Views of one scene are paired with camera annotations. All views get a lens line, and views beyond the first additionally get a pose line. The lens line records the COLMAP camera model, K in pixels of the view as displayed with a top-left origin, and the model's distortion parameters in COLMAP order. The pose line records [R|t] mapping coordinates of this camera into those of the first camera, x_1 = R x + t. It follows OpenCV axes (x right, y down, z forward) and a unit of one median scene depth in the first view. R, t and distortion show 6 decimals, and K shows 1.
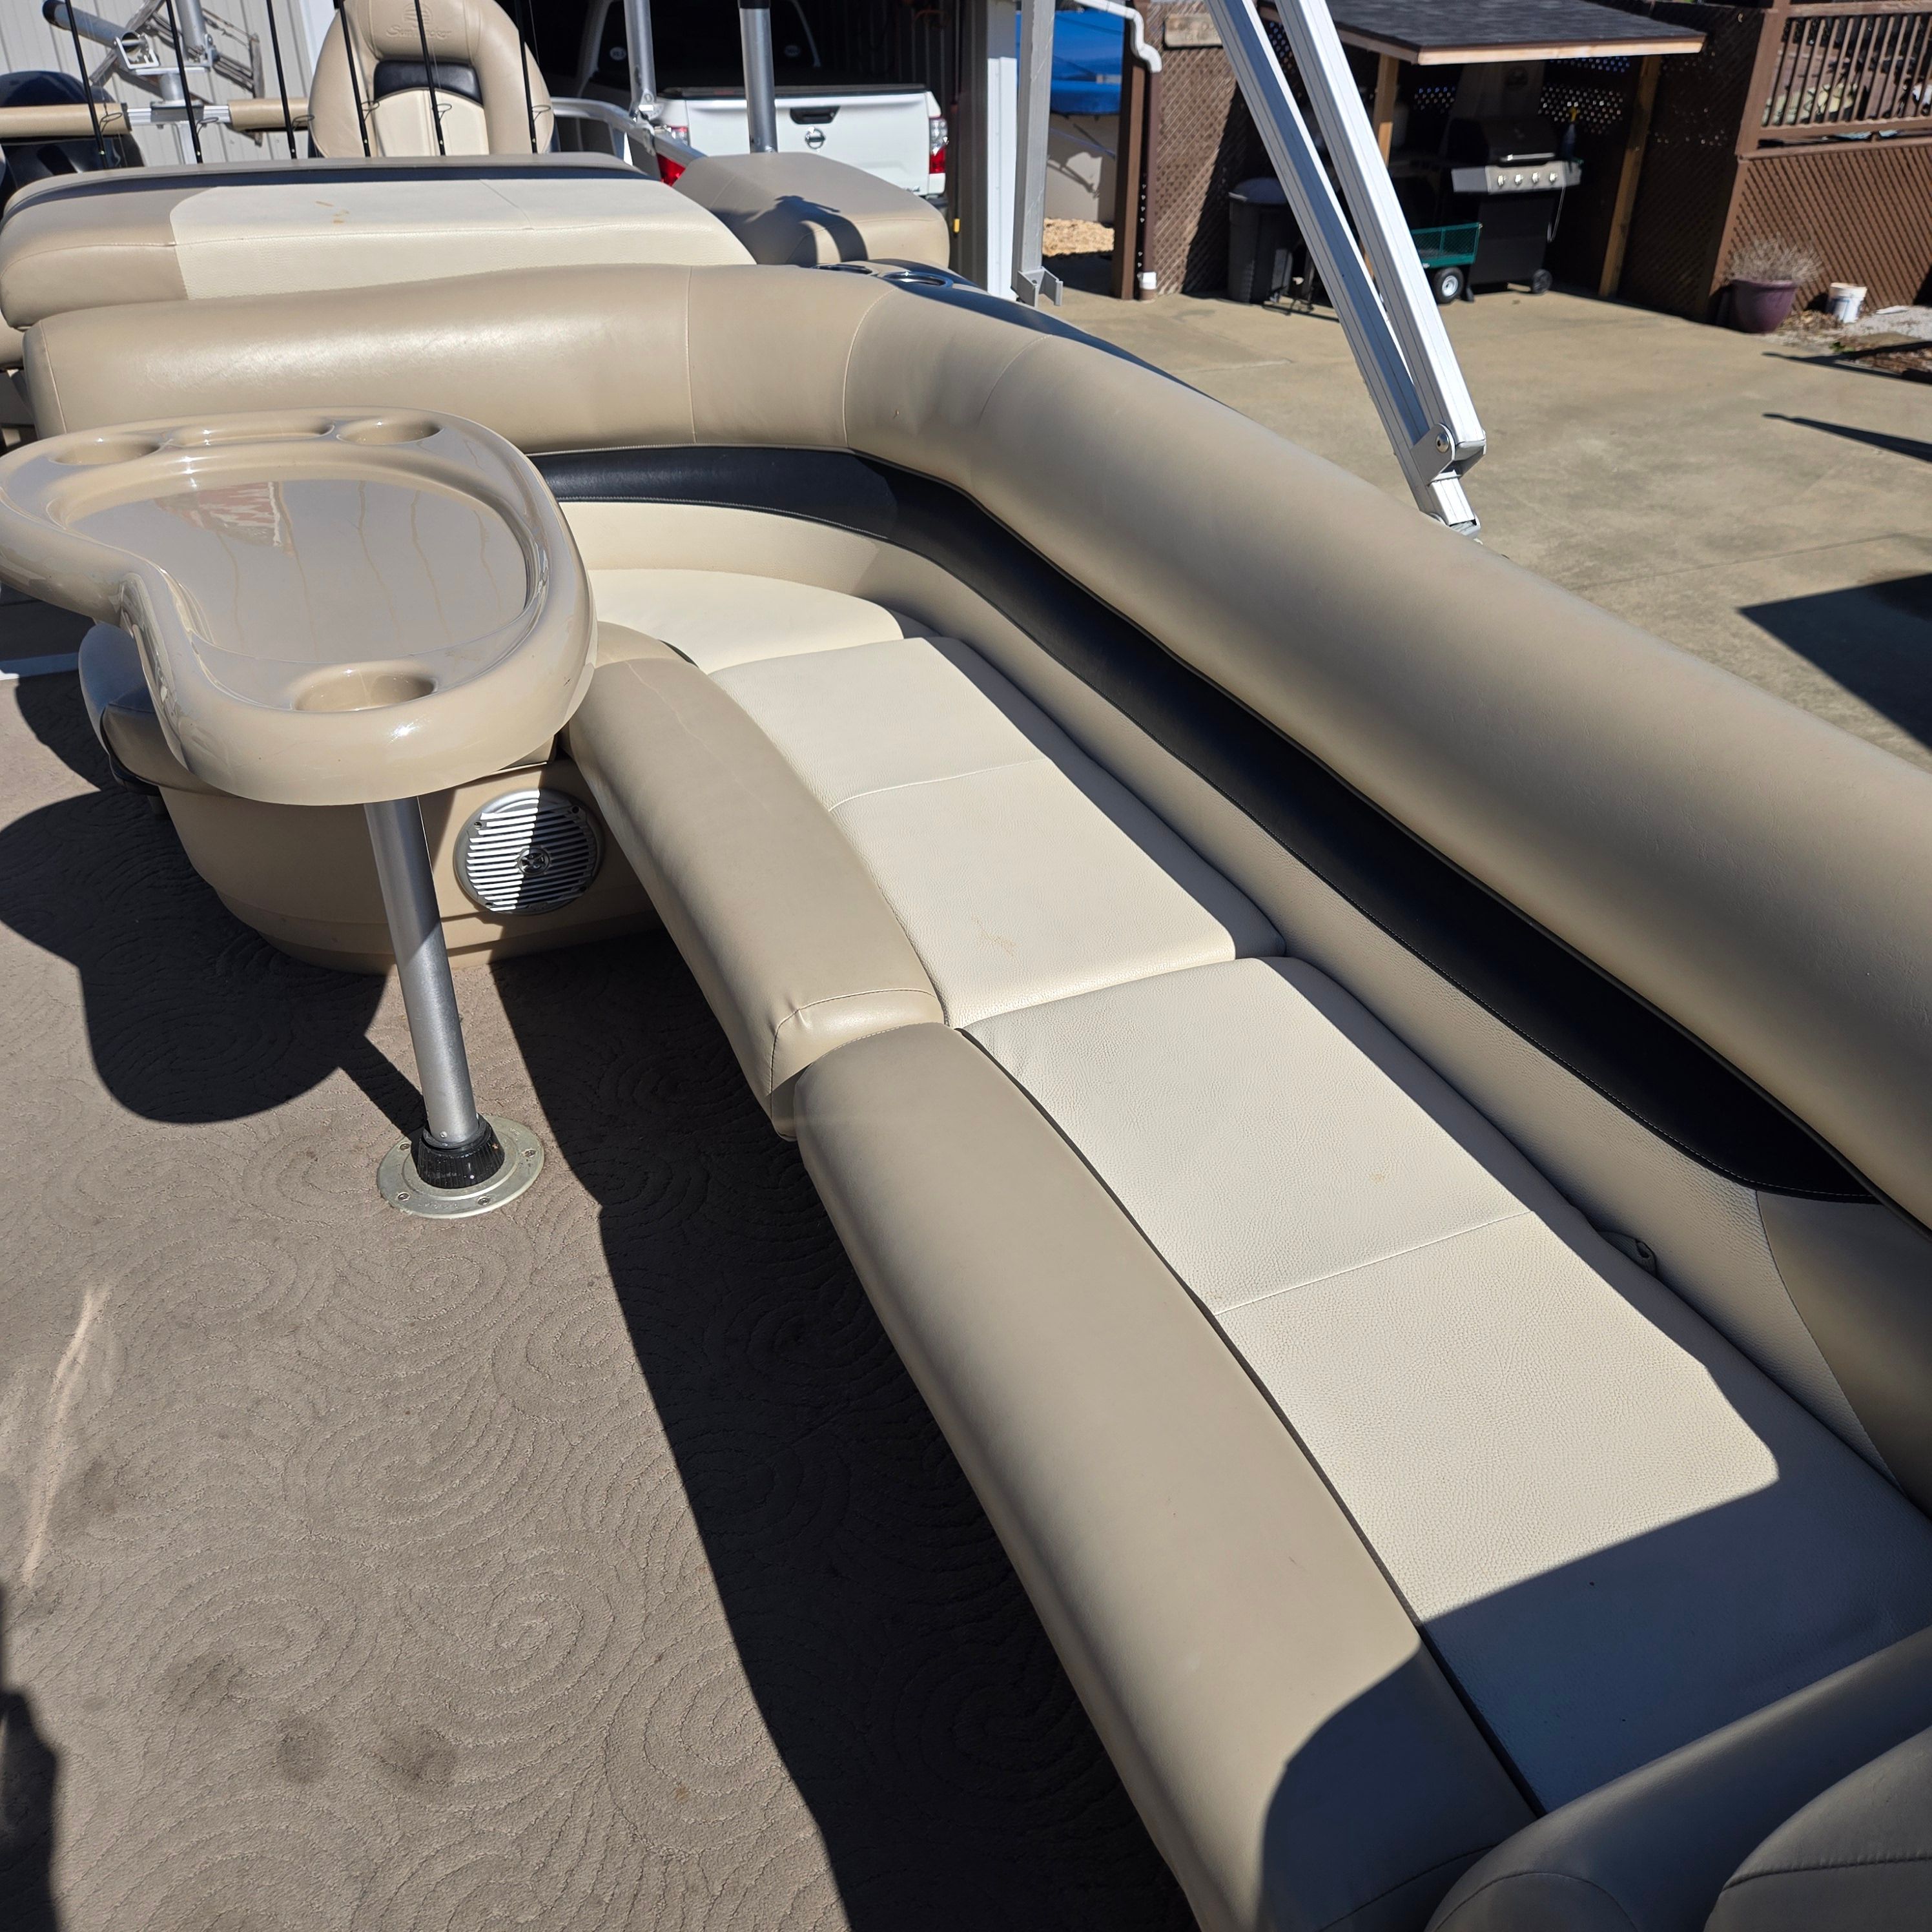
lens RADIAL K [[1671.2, 0, 1001.6], [0, 1671.2, 975.1], [0, 0, 1]] dist [0.090240, -0.093704]
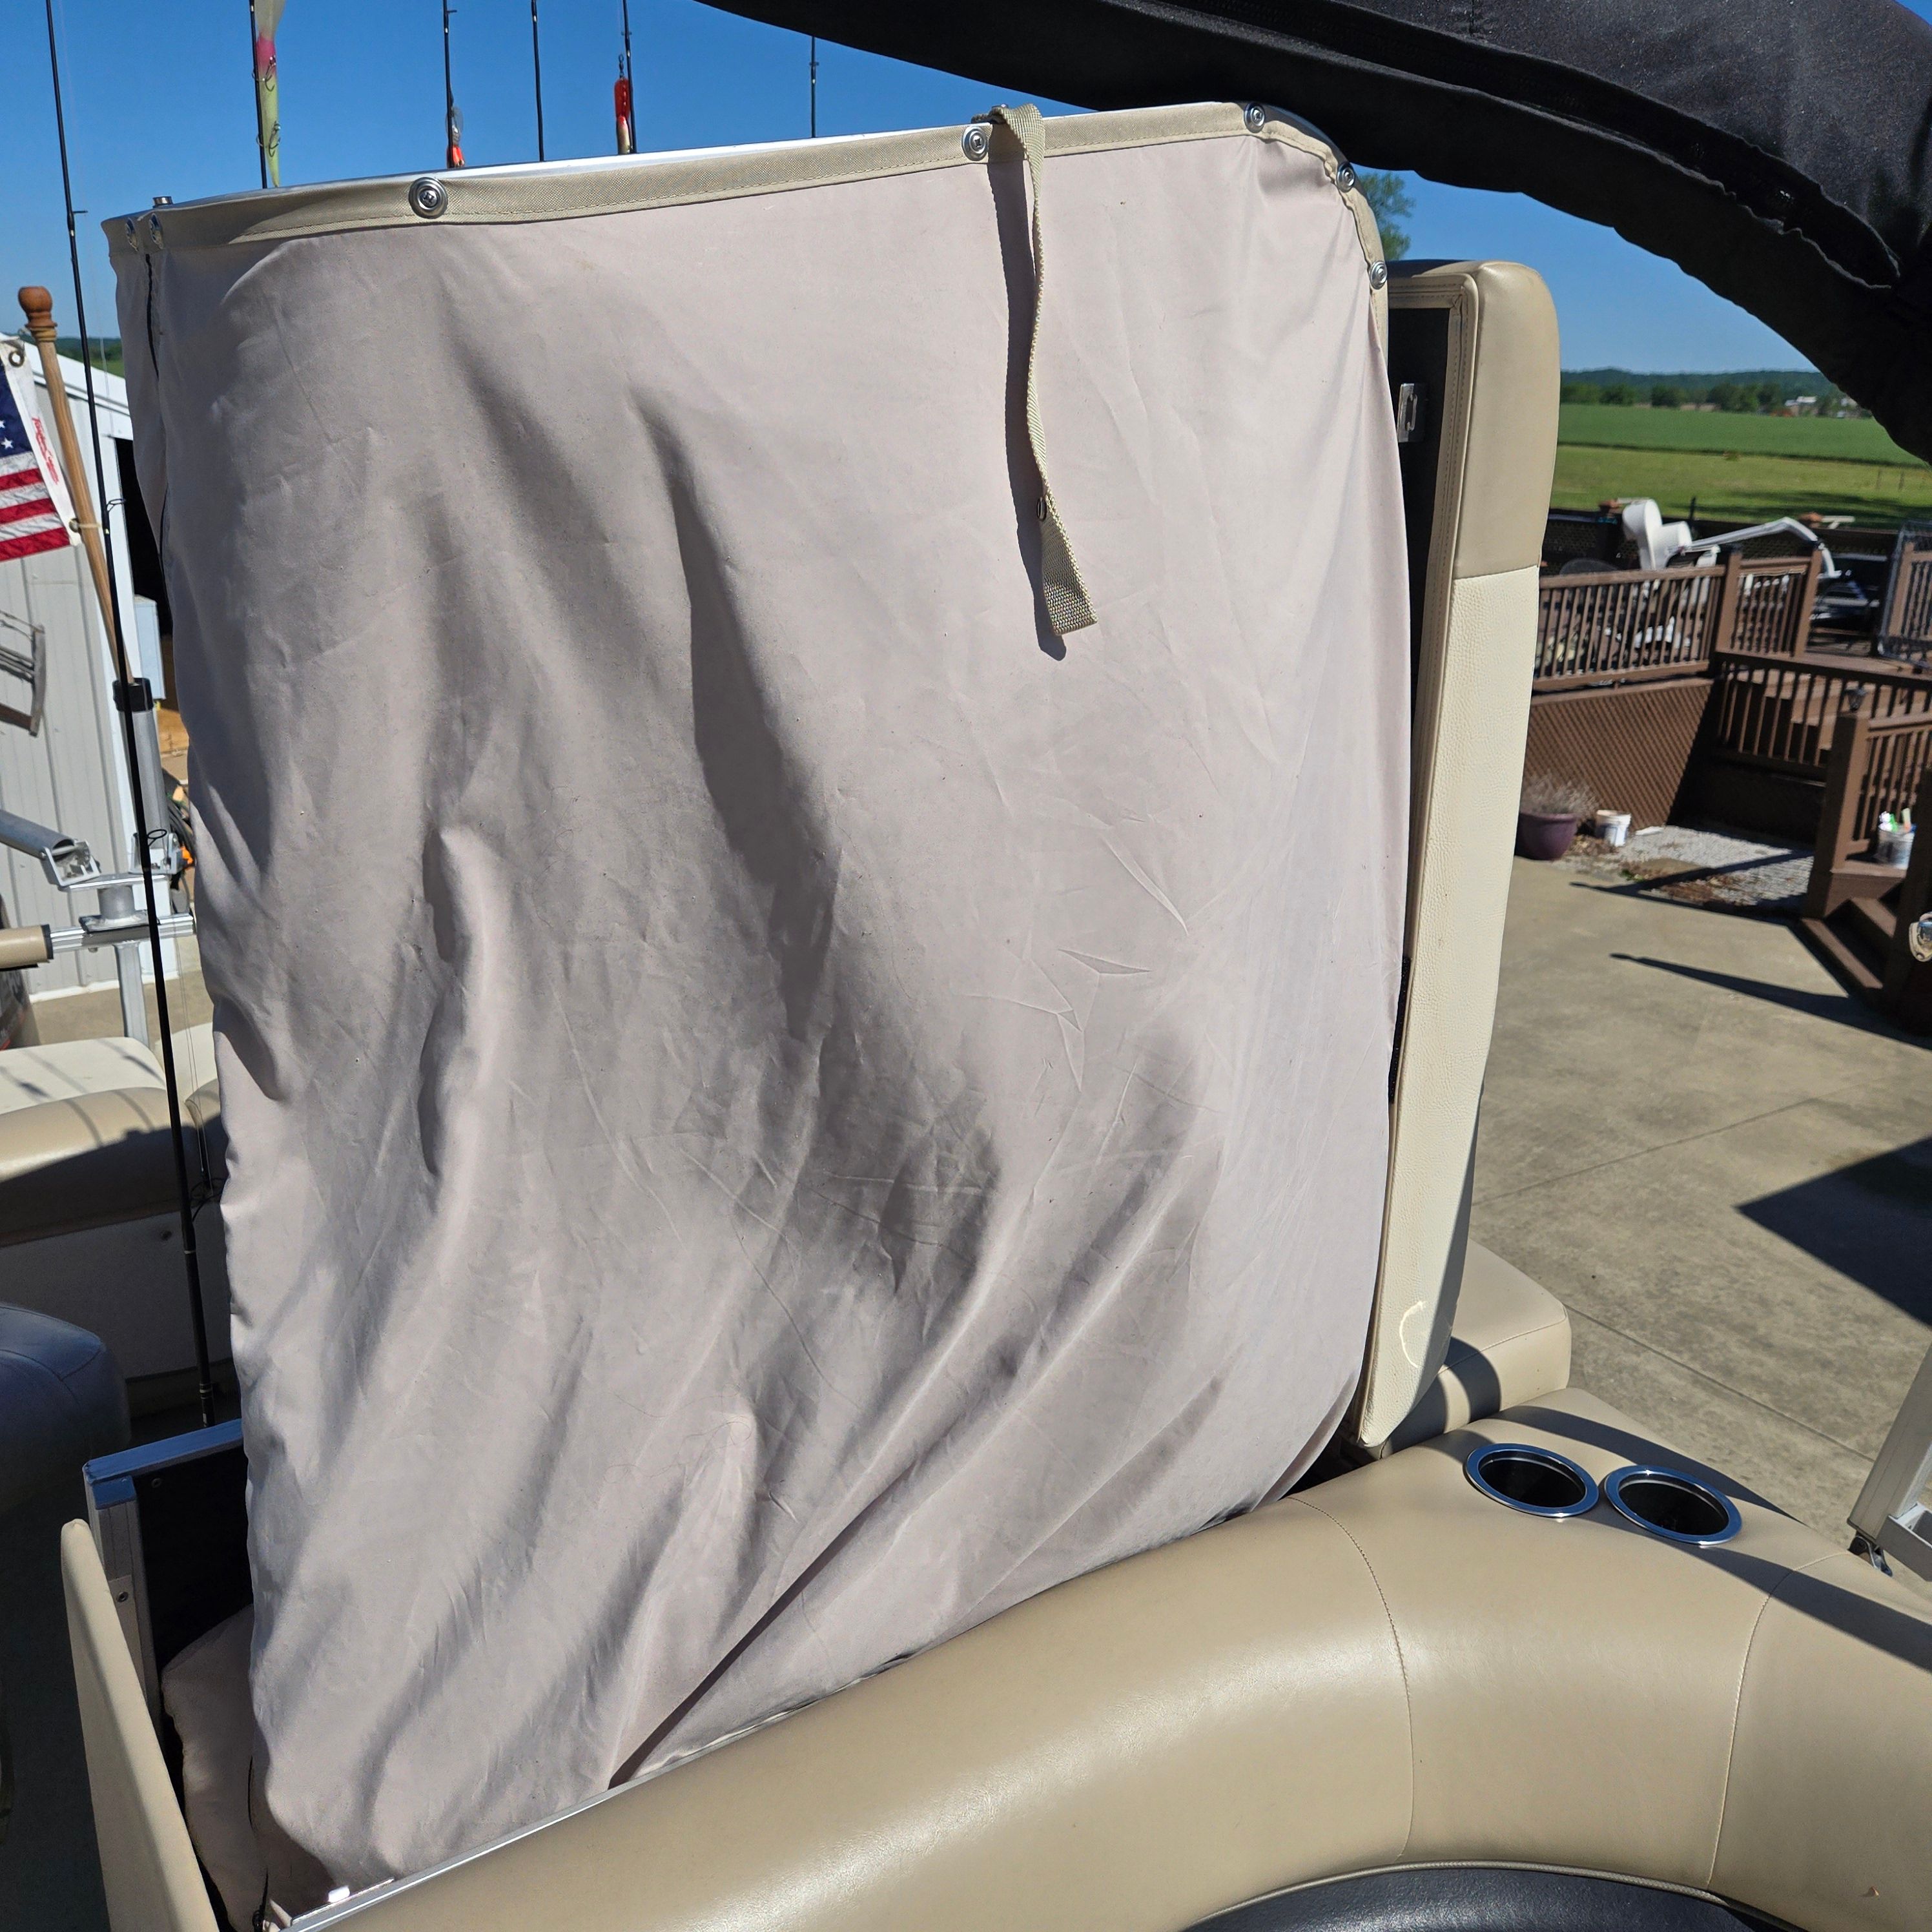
lens RADIAL K [[1687.5, 0, 967.8], [0, 1687.5, 945.1], [0, 0, 1]] dist [0.092472, -0.093386]
pose [[0.987233, -0.029215, 0.156578, -0.091813], [0.069285, 0.963928, -0.256987, -0.109569], [-0.143422, 0.264555, 0.953646, 0.093577]]
